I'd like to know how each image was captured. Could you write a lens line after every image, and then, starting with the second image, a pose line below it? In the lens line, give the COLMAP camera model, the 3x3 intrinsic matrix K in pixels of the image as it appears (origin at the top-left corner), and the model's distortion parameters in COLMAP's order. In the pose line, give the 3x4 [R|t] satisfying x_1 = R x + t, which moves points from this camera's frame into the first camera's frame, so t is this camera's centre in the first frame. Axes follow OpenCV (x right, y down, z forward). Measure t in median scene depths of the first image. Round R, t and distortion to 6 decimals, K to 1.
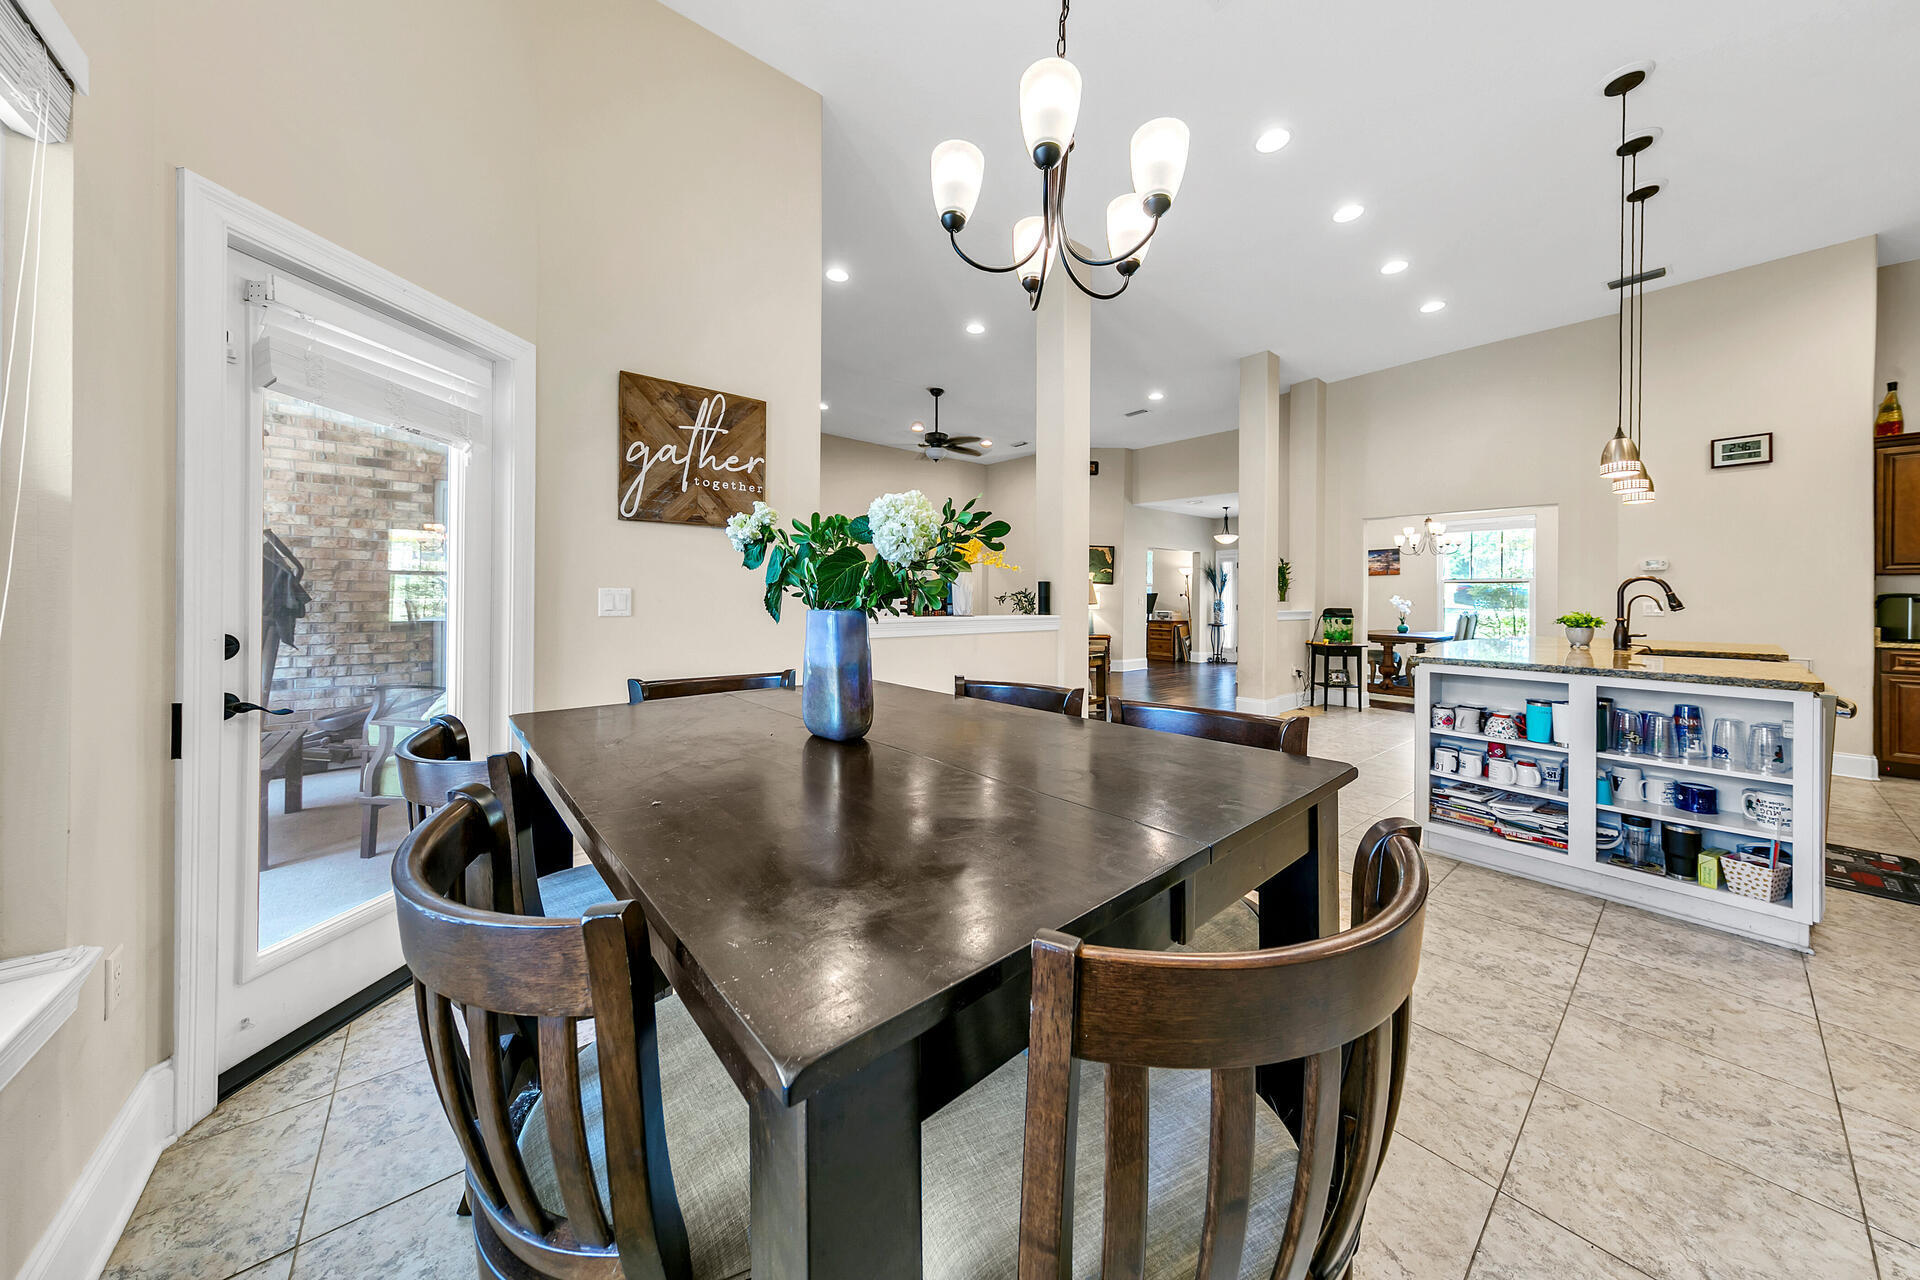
lens RADIAL K [[616.7, 0, 963.9], [0, 616.7, 598.0], [0, 0, 1]] dist [0.001133, 0.000079]
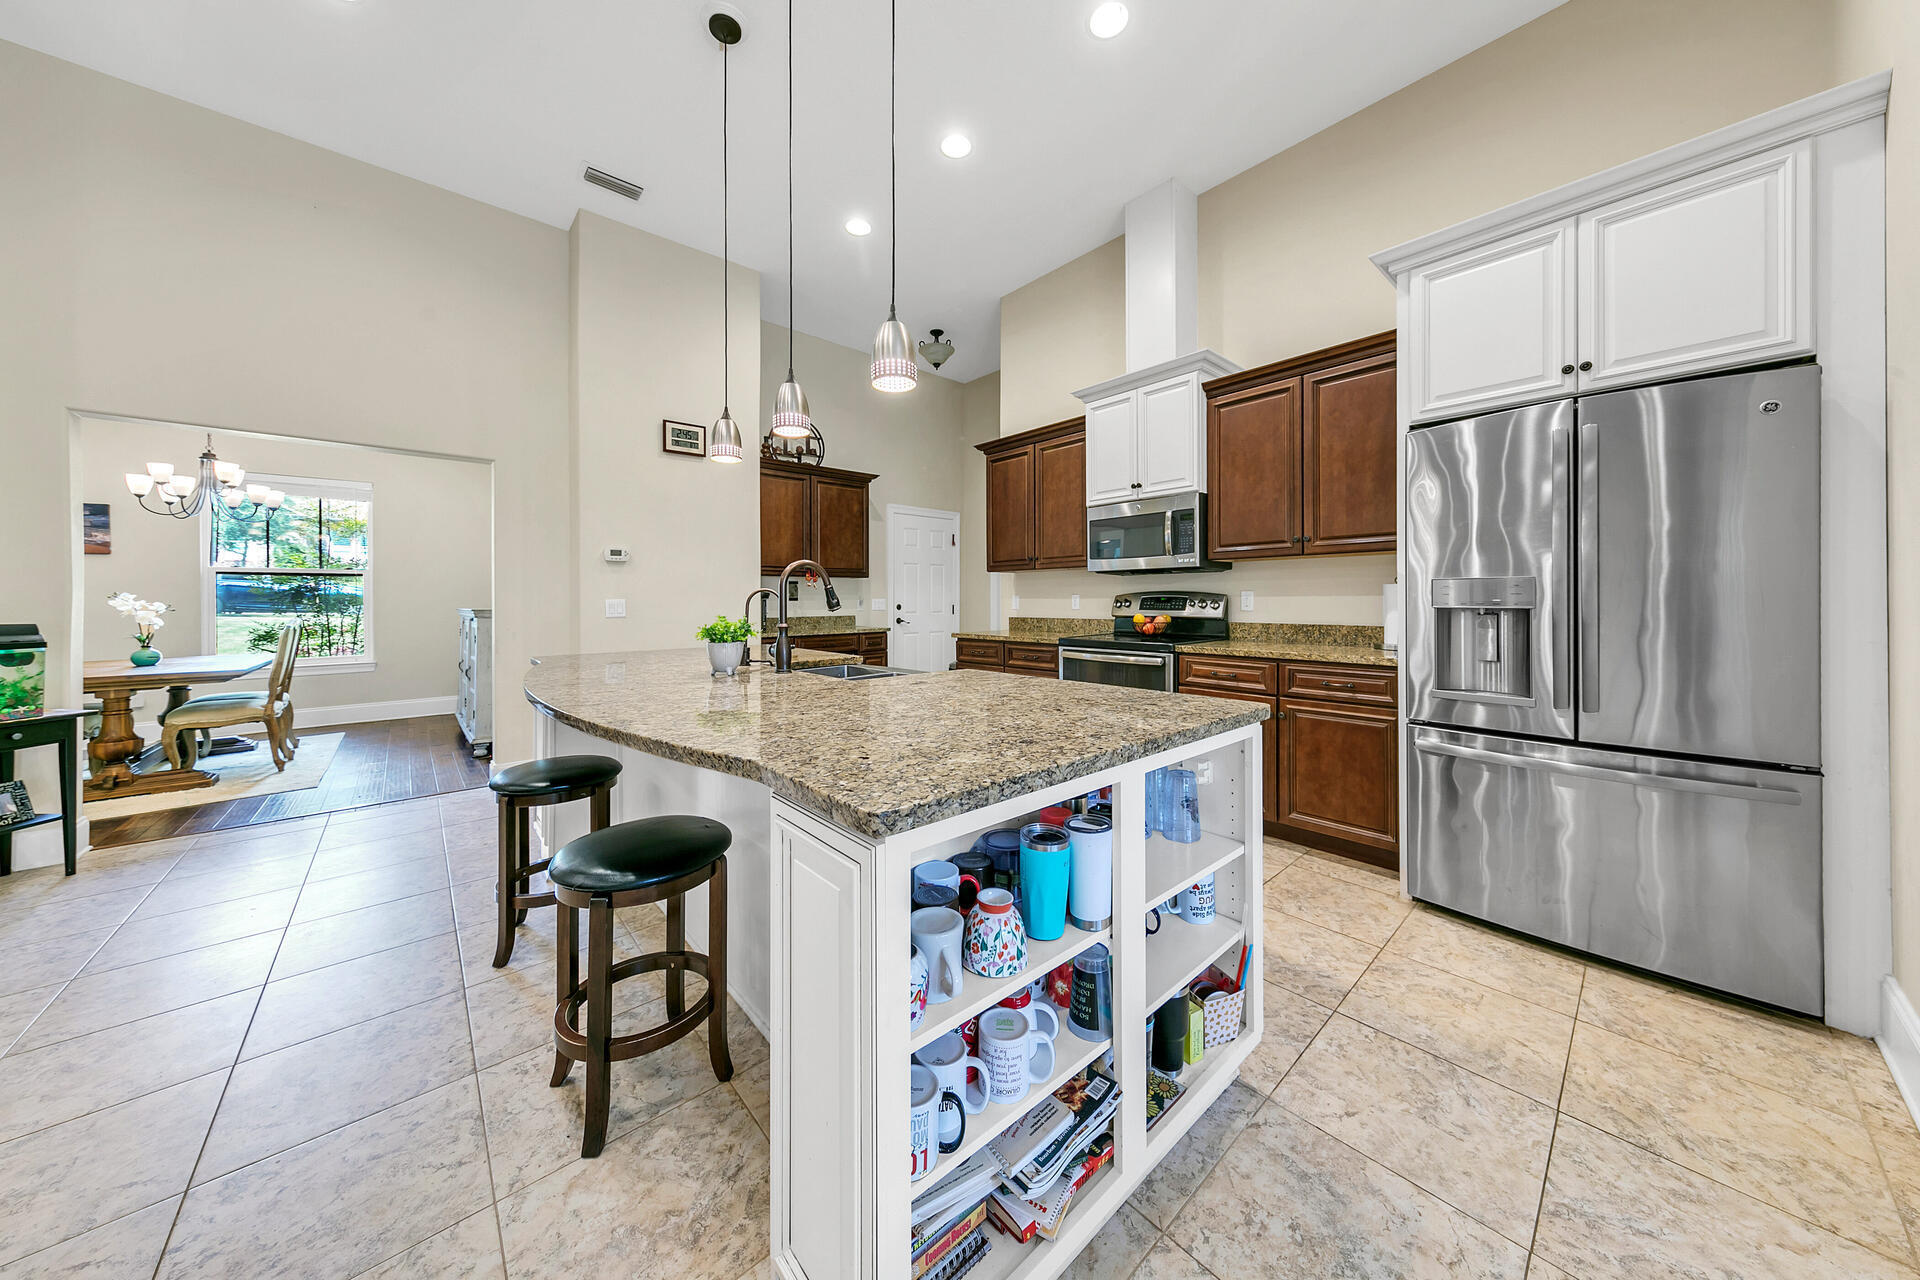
lens RADIAL K [[616.7, 0, 963.9], [0, 616.7, 598.0], [0, 0, 1]] dist [0.001133, 0.000079]
pose [[-0.047578, -0.005216, 0.998854, 0.249833], [0.004454, 0.999975, 0.005434, 0.001243], [-0.998858, 0.004708, -0.047554, 0.518567]]
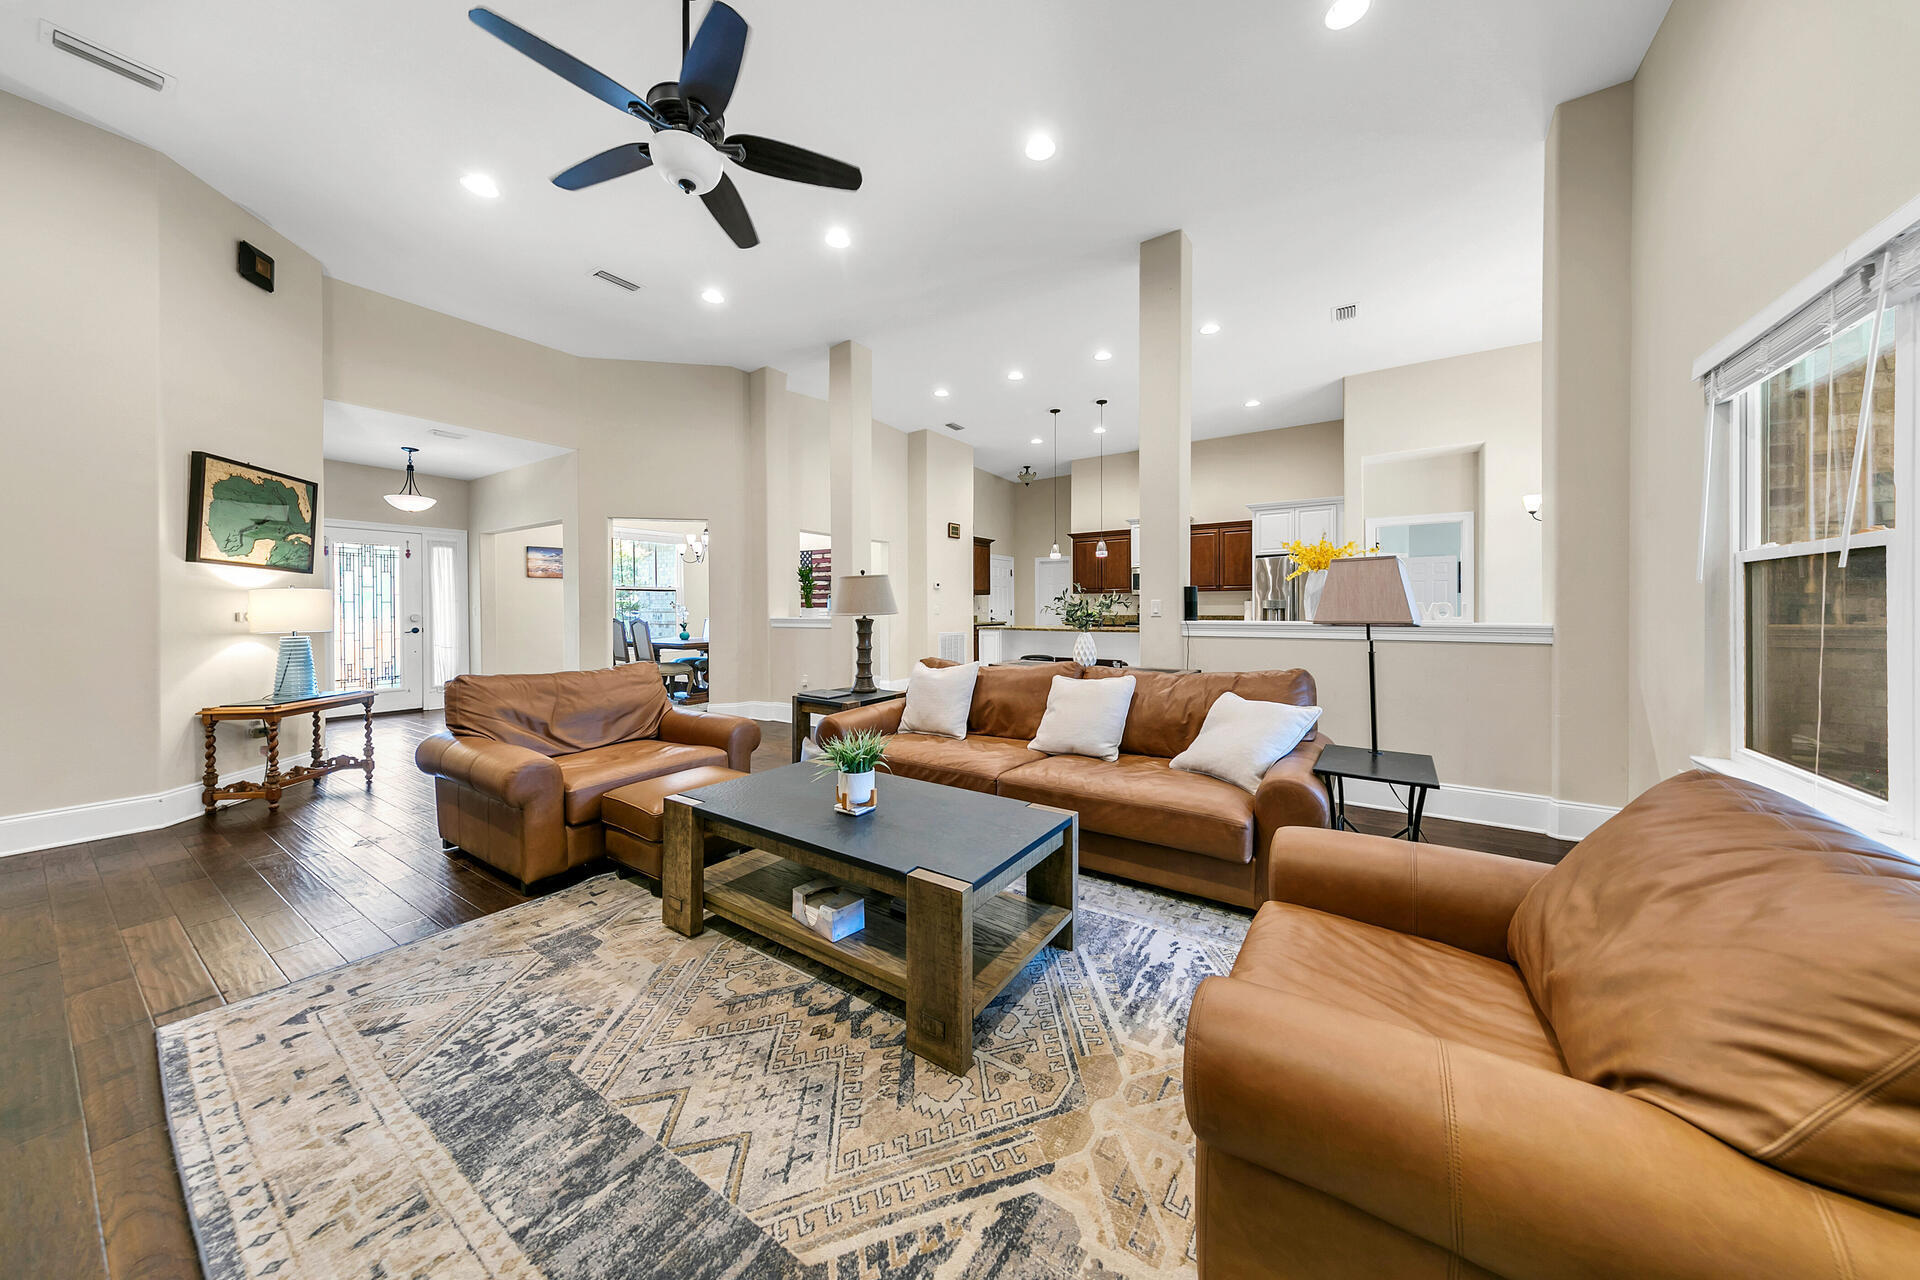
lens RADIAL K [[612.5, 0, 953.7], [0, 612.5, 606.3], [0, 0, 1]] dist [0.000251, -0.000022]
pose [[-0.302121, -0.009998, 0.953217, -0.542100], [-0.000009, 0.999945, 0.010485, -0.009223], [-0.953270, 0.003159, -0.302104, 1.346582]]
